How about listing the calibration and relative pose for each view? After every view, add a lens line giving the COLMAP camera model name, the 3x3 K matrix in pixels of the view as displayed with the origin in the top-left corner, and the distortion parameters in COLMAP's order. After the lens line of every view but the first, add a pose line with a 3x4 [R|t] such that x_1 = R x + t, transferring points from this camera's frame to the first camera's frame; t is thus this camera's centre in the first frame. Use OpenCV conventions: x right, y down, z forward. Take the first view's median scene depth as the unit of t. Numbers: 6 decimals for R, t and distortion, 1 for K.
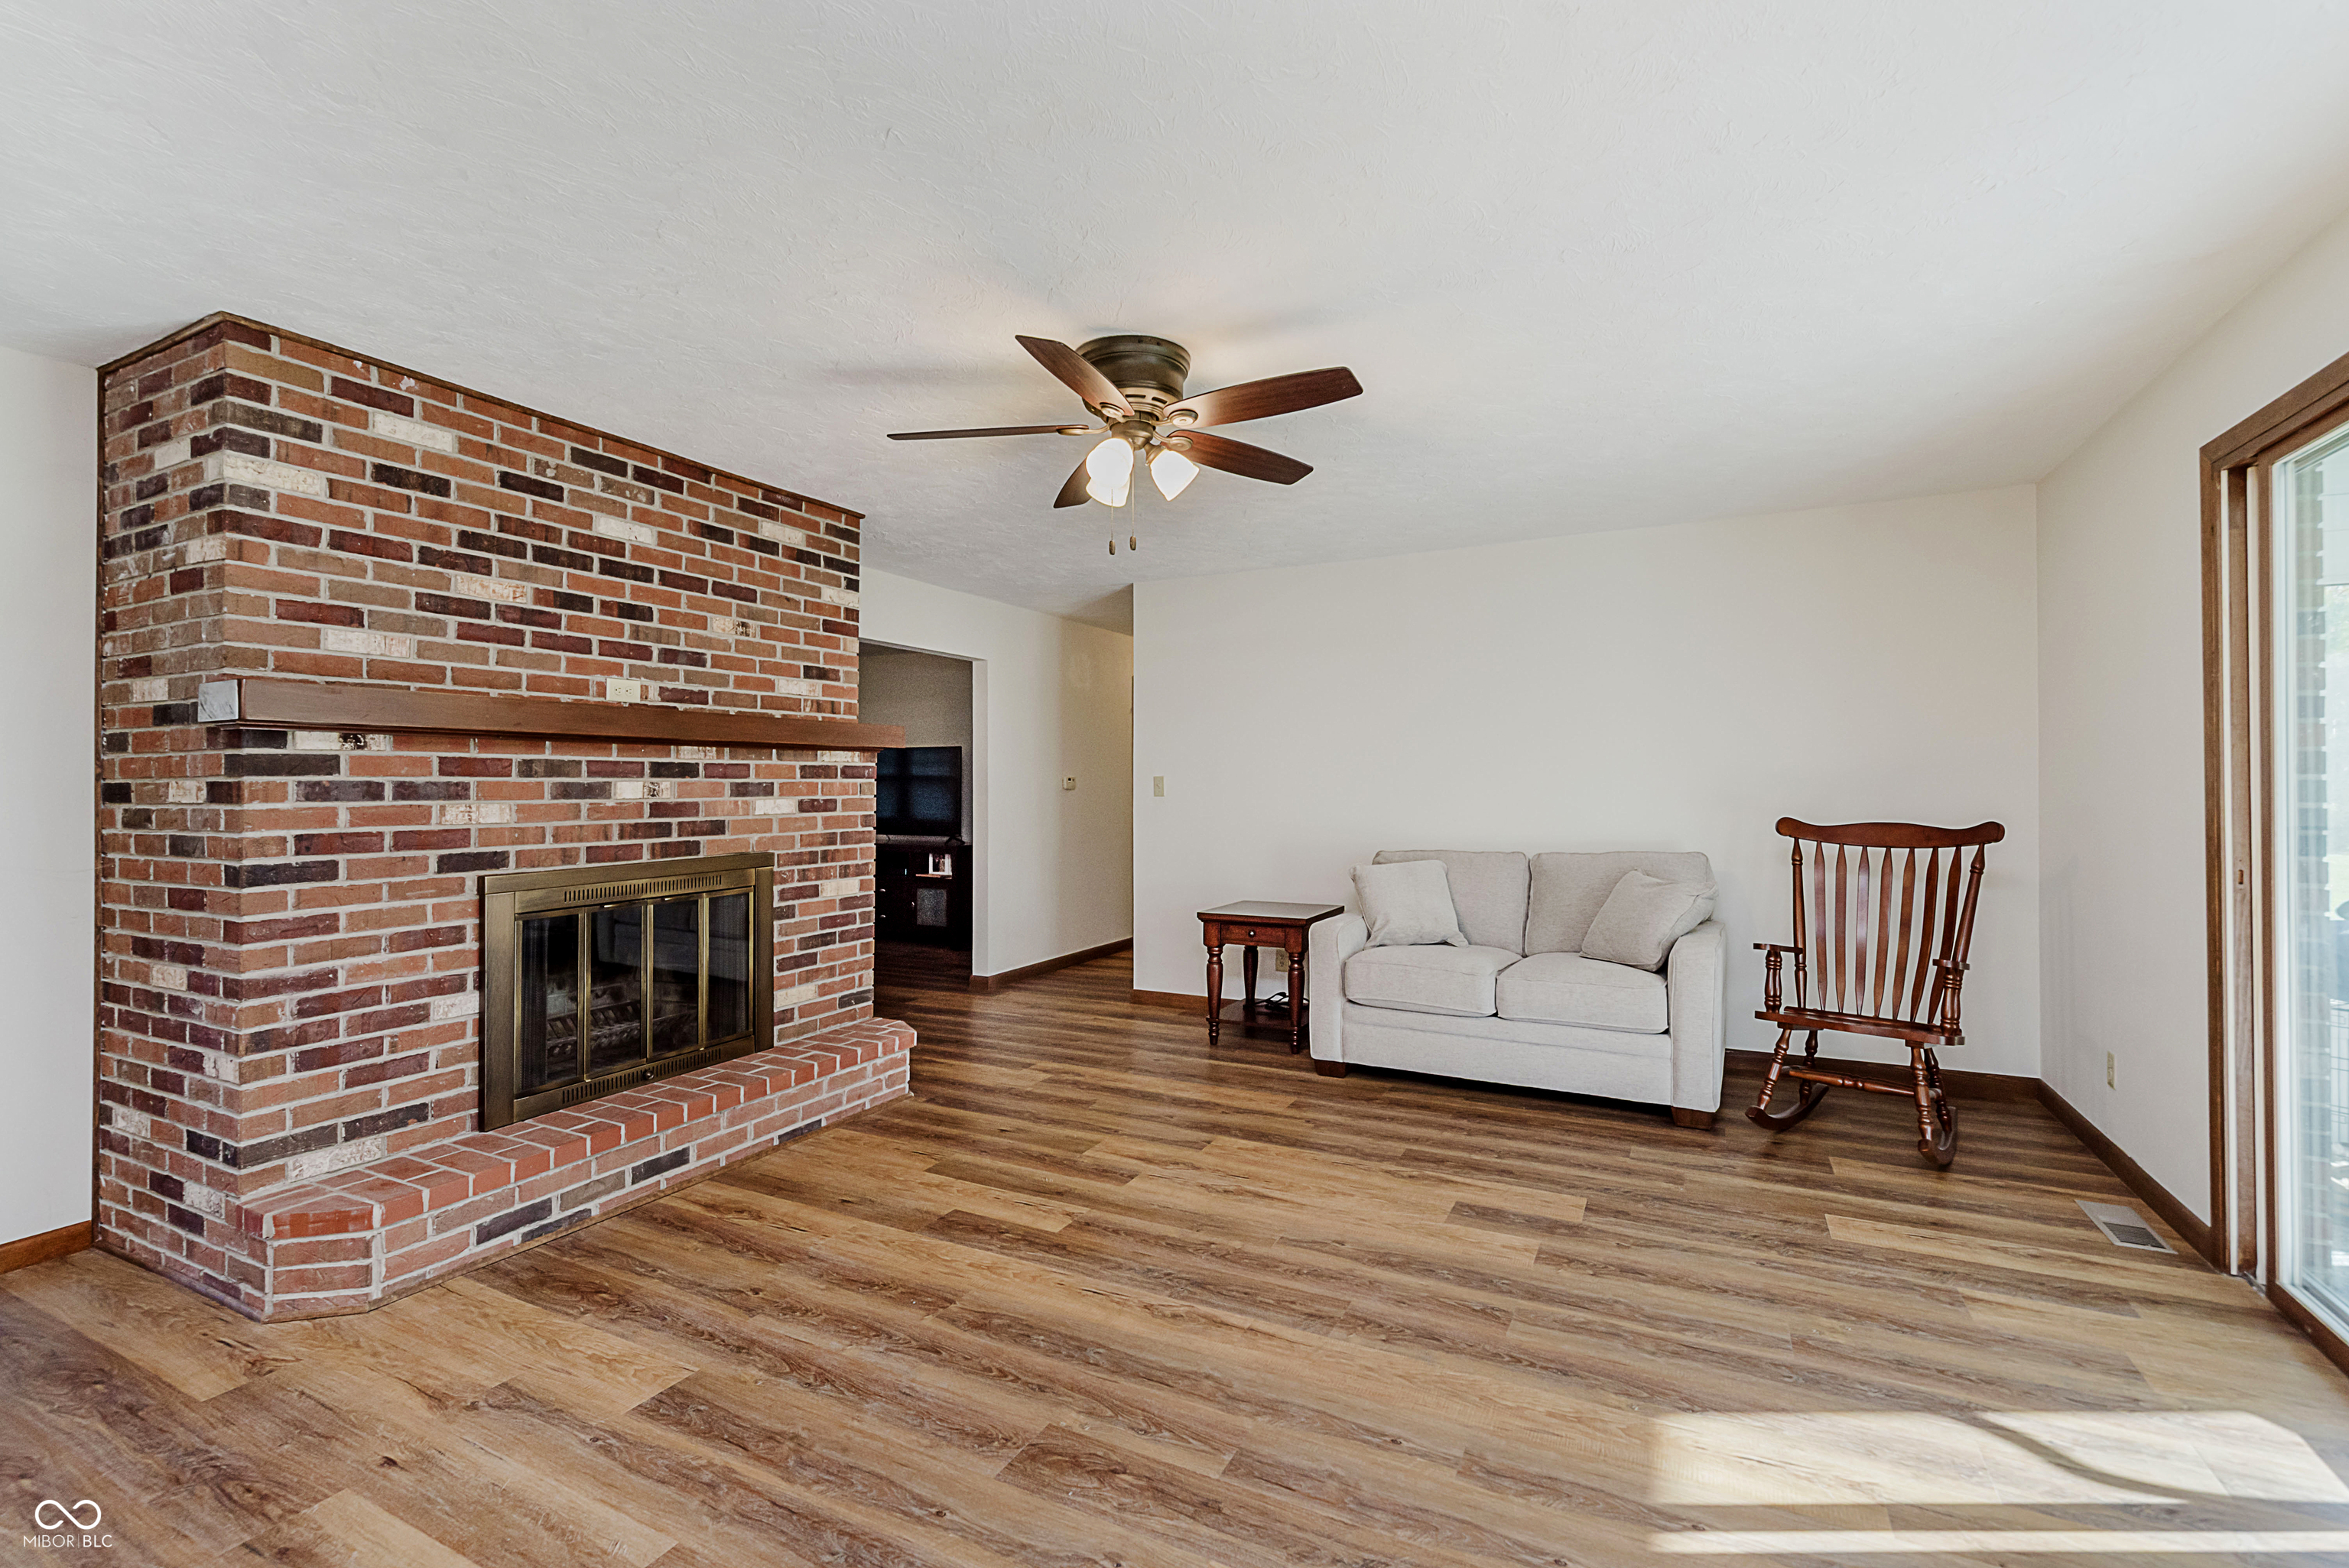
lens RADIAL K [[1023.0, 0, 1184.3], [0, 1023.0, 777.6], [0, 0, 1]] dist [-0.003286, 0.001419]
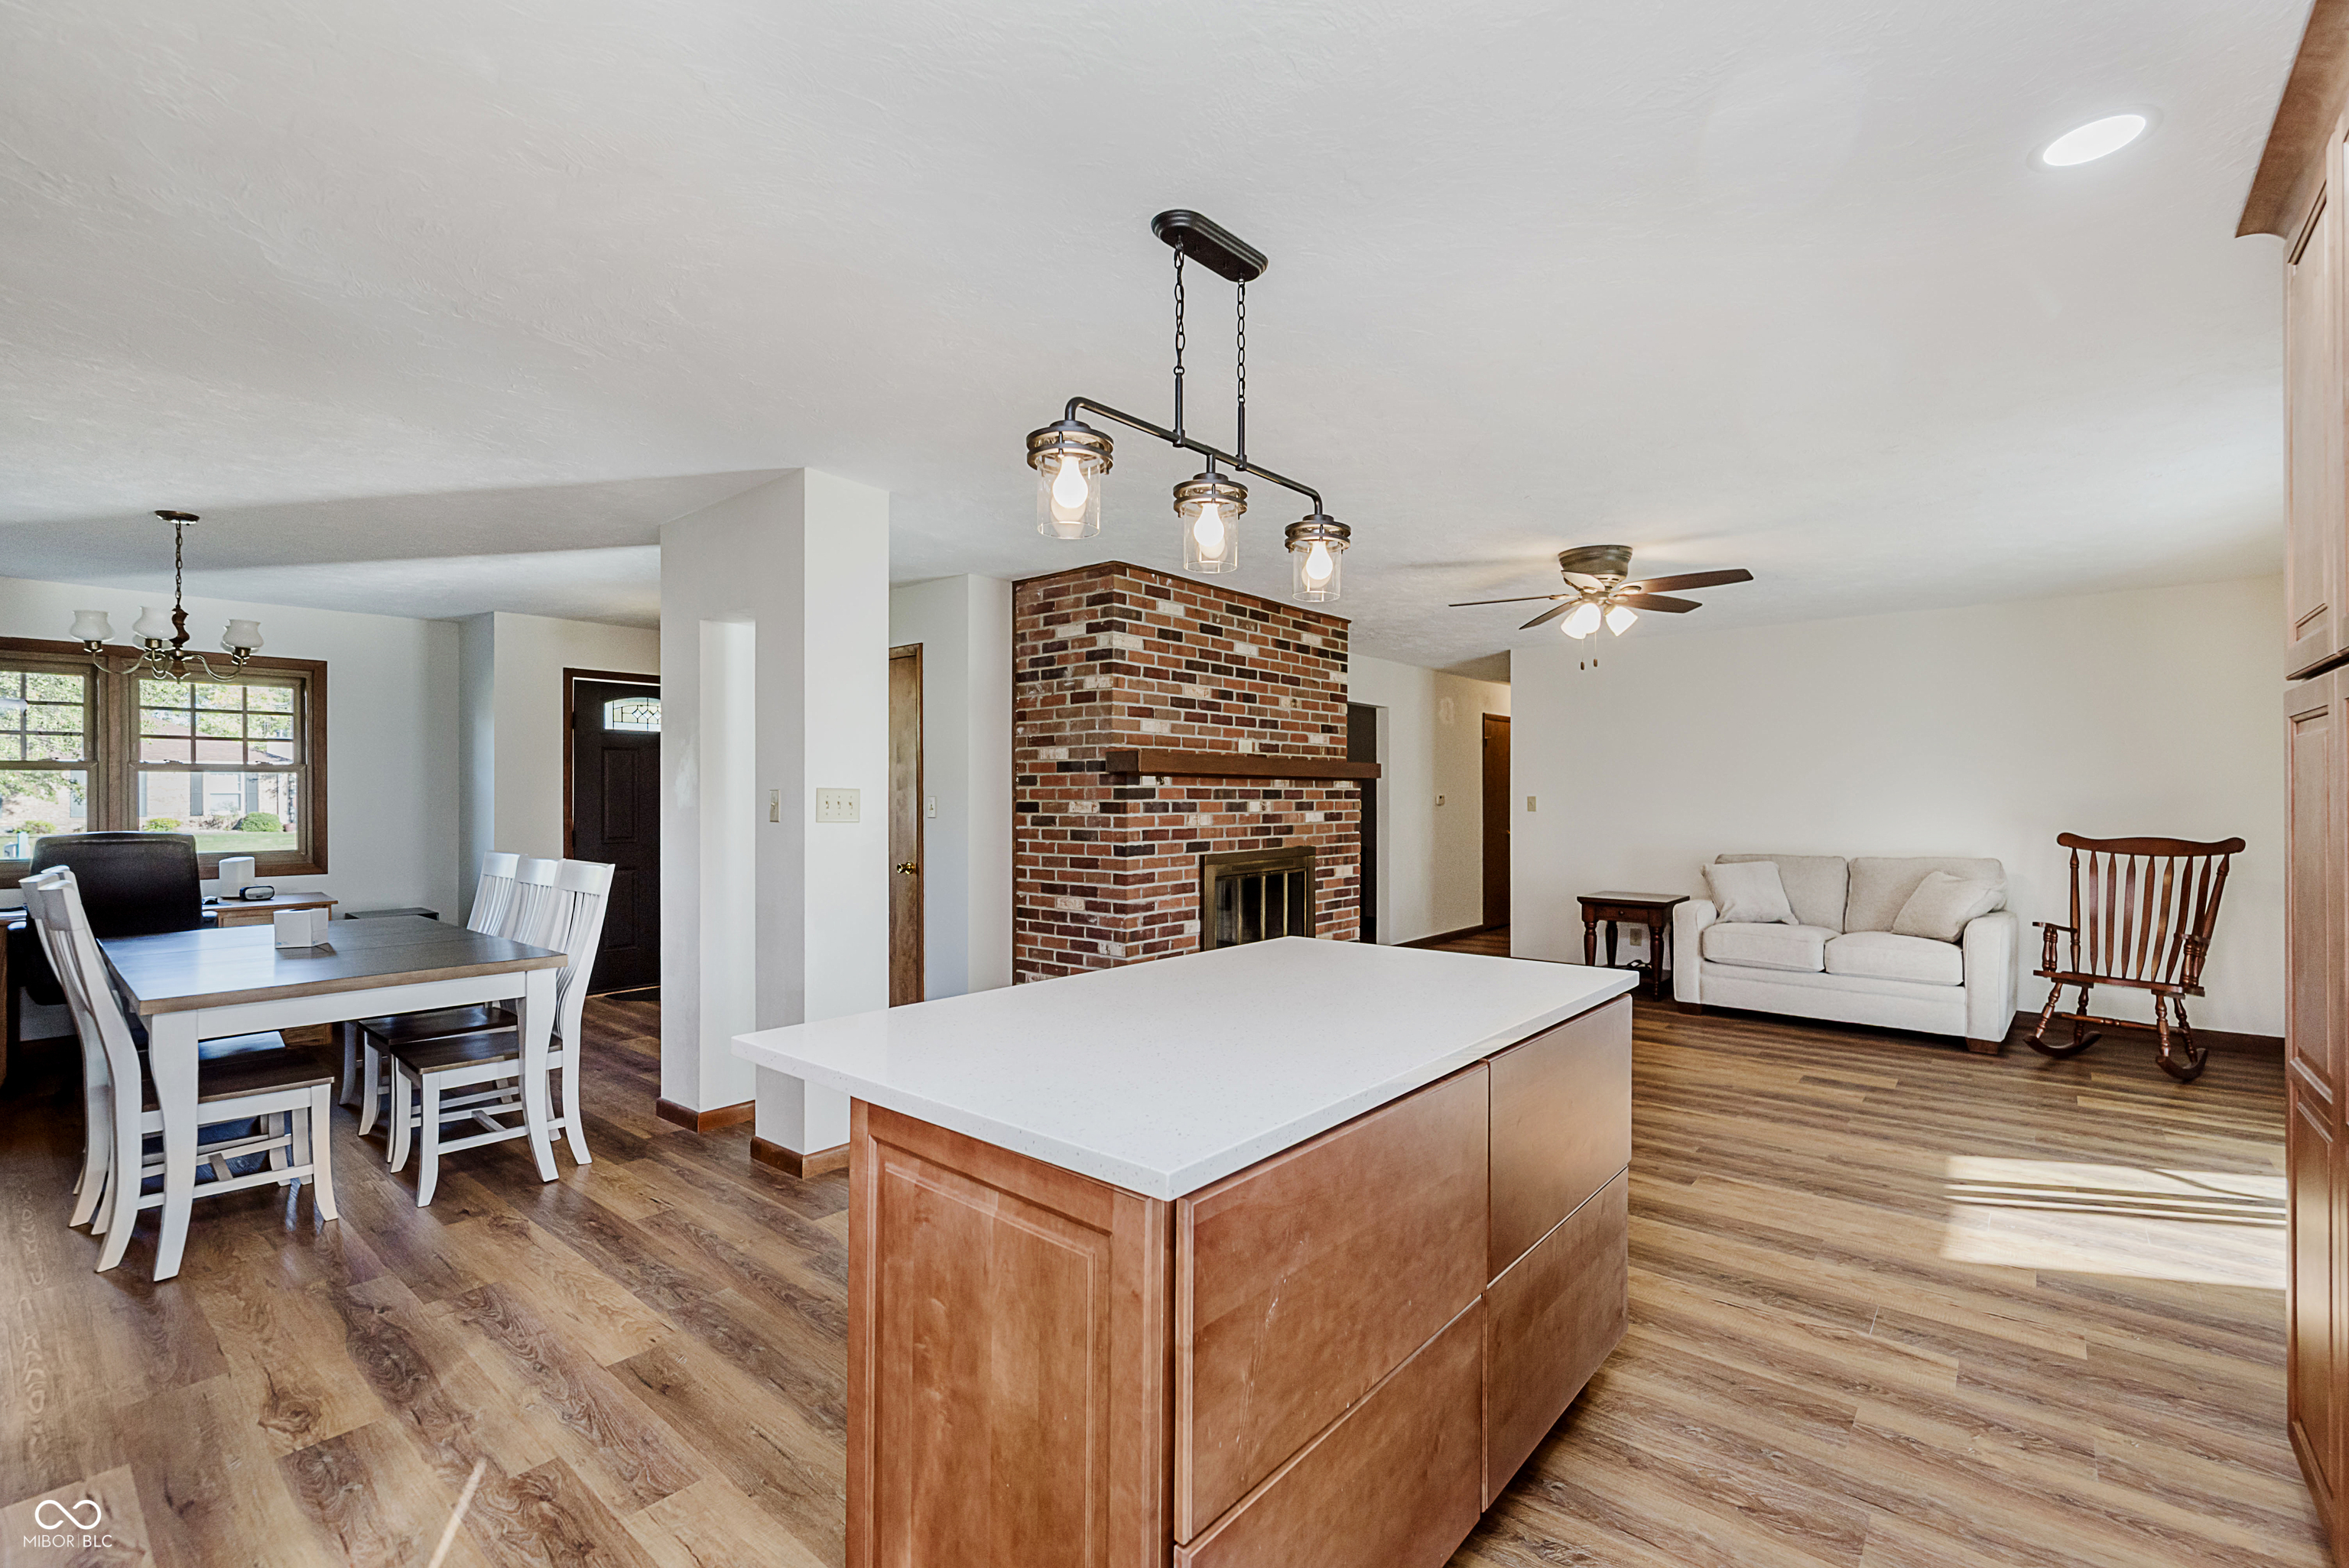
lens RADIAL K [[1023.0, 0, 1206.0], [0, 1023.0, 785.7], [0, 0, 1]] dist [-0.003286, 0.001419]
pose [[0.976511, 0.002519, -0.215452, -0.292417], [-0.003281, 0.999990, -0.003182, -0.018275], [0.215442, 0.003814, 0.976509, -0.724802]]
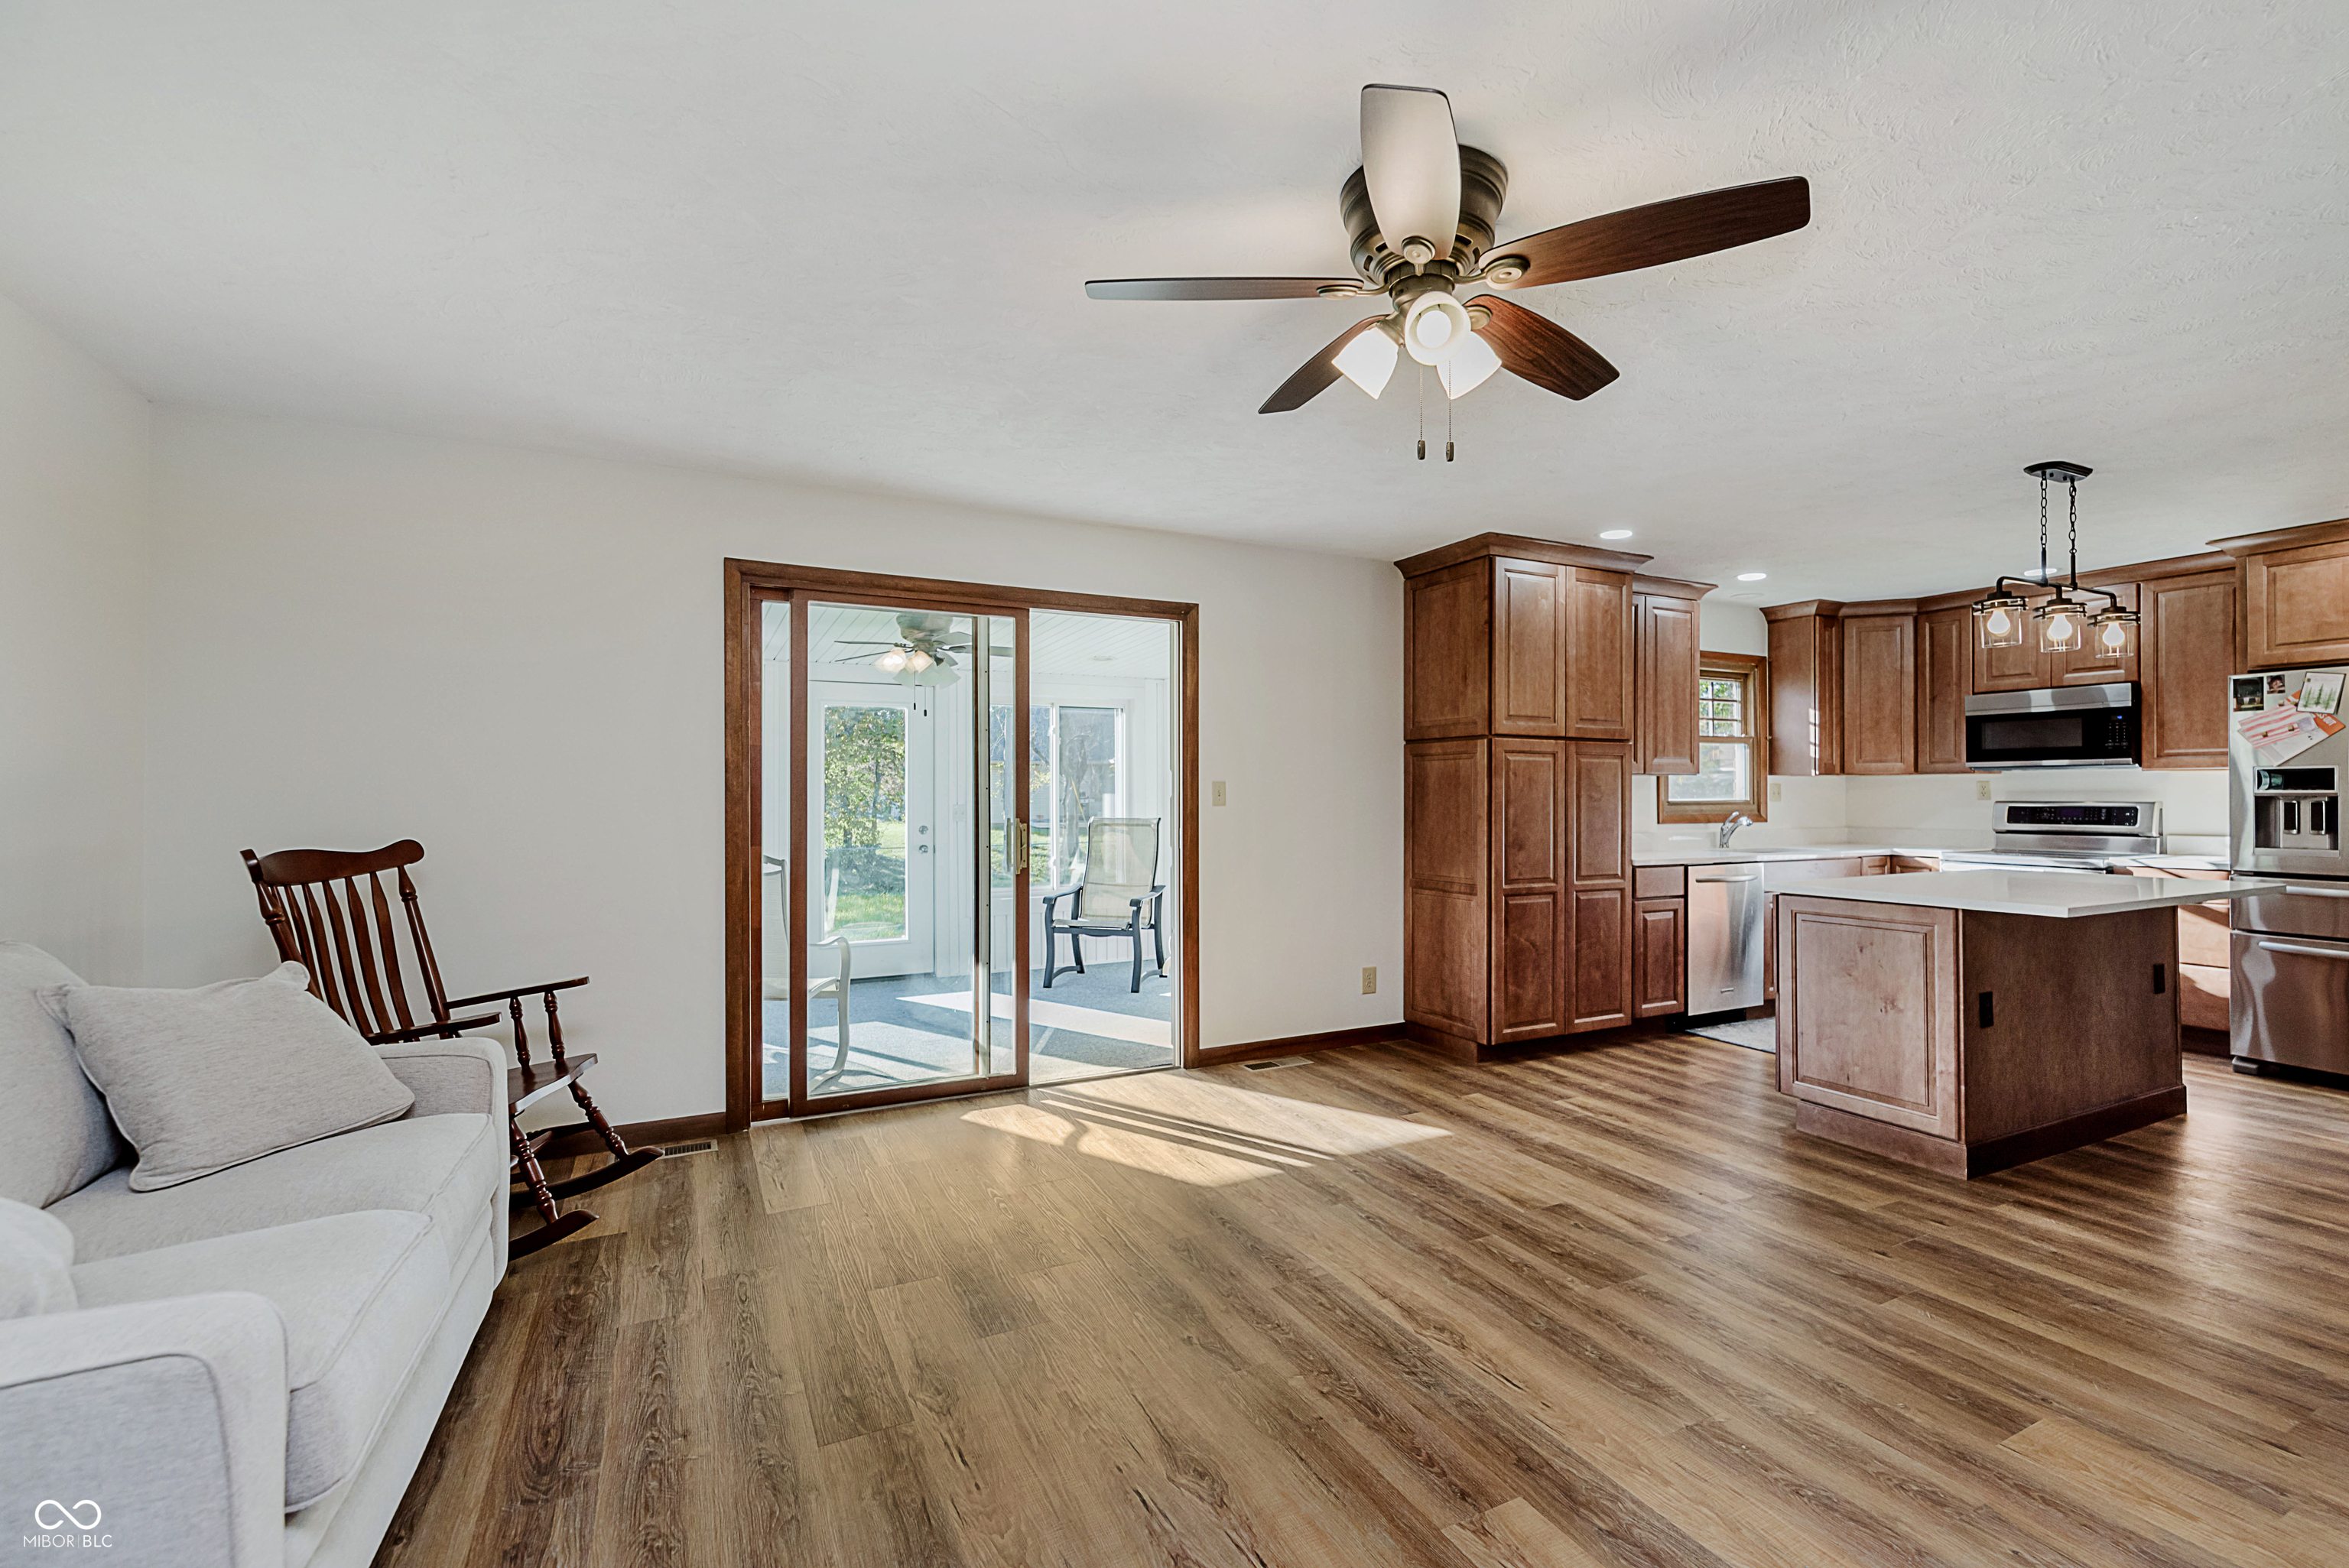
lens RADIAL K [[1023.0, 0, 1206.2], [0, 1023.0, 774.7], [0, 0, 1]] dist [-0.003286, 0.001419]
pose [[-0.811203, 0.016657, 0.584527, -0.329082], [0.000558, 0.999616, -0.027711, 0.015592], [-0.584764, -0.022153, -0.810901, 1.560618]]
